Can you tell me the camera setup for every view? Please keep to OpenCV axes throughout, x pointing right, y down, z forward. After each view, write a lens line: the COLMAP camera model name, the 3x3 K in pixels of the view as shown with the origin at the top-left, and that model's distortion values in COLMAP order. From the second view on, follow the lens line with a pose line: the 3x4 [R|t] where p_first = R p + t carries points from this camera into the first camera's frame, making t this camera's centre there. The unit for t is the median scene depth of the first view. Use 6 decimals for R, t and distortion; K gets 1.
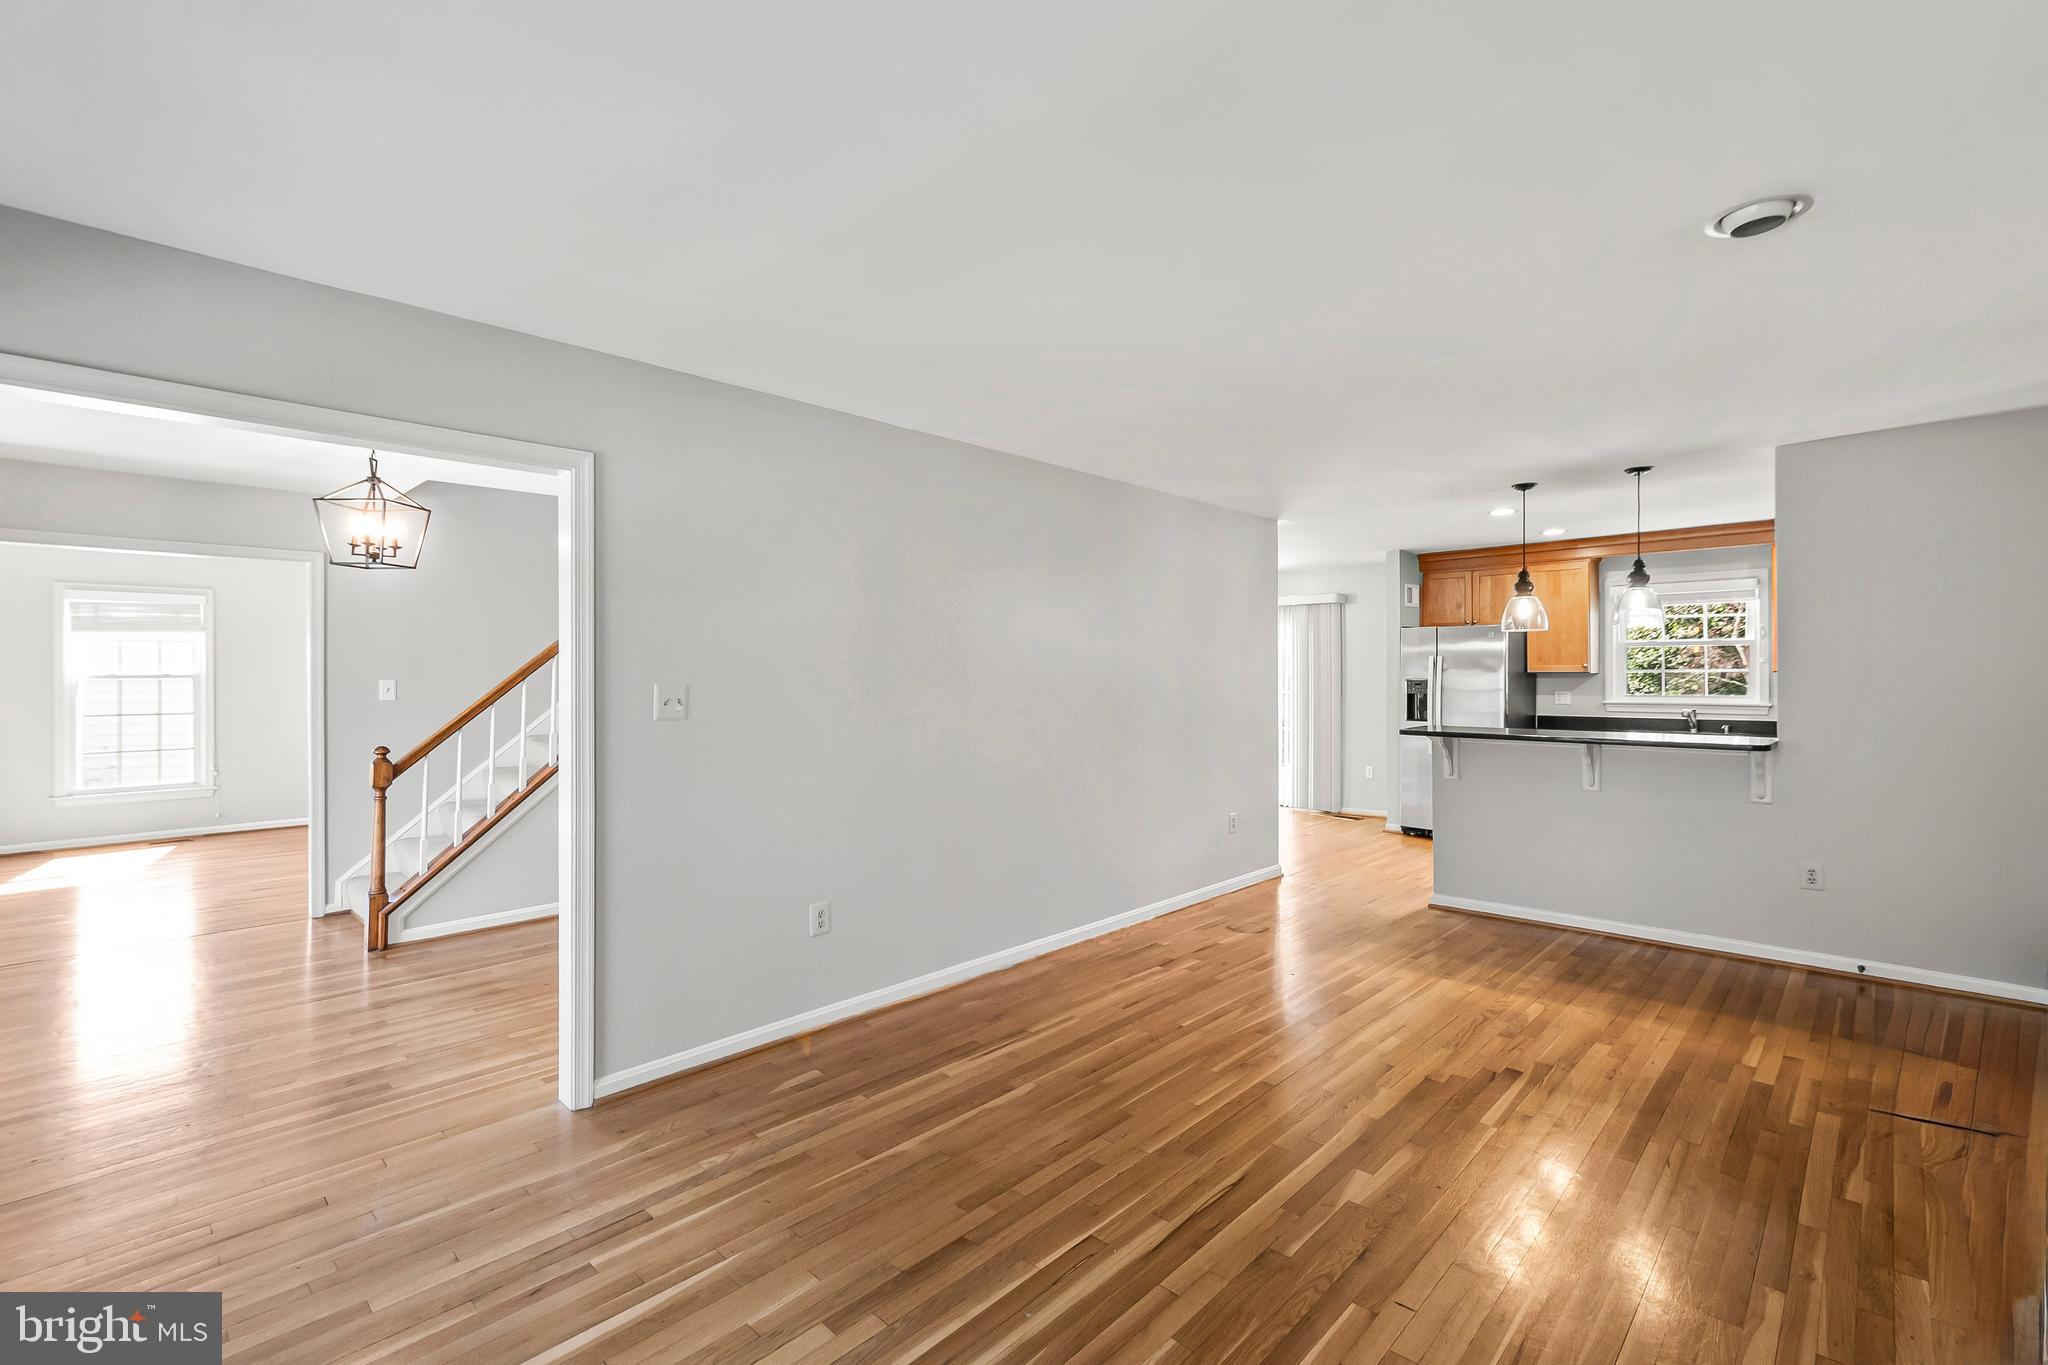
lens RADIAL K [[899.4, 0, 1050.9], [0, 899.4, 671.6], [0, 0, 1]] dist [0.008402, -0.000713]
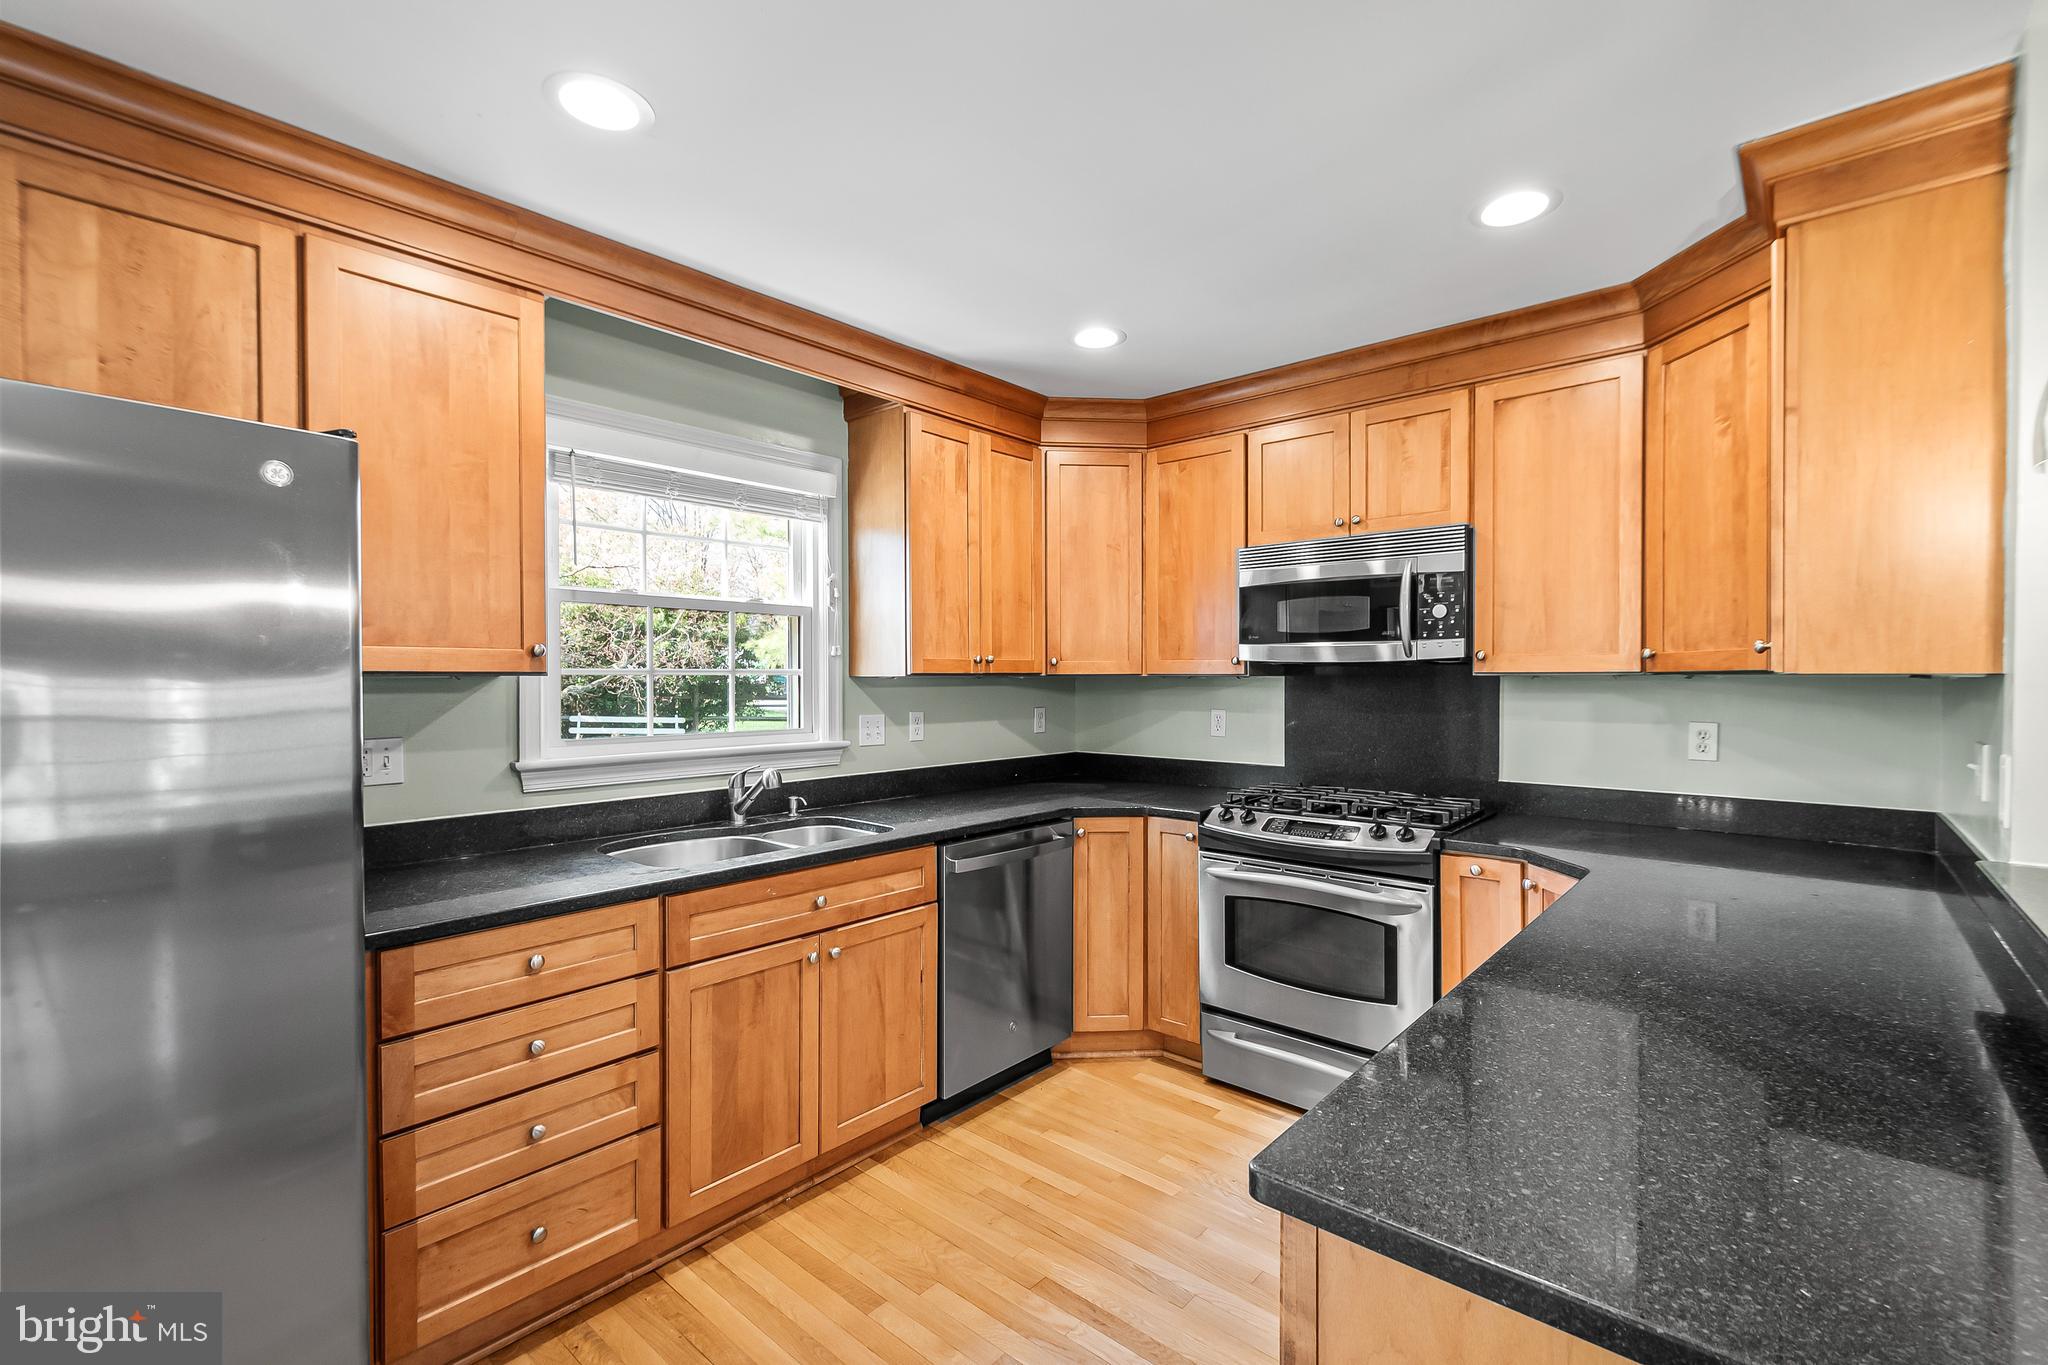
lens RADIAL K [[899.4, 0, 1042.9], [0, 899.4, 687.9], [0, 0, 1]] dist [0.008402, -0.000713]
pose [[-0.040021, -0.007120, 0.999173, 0.564367], [-0.003335, 0.999970, 0.006992, 0.006213], [-0.999193, -0.003053, -0.040043, 1.651235]]
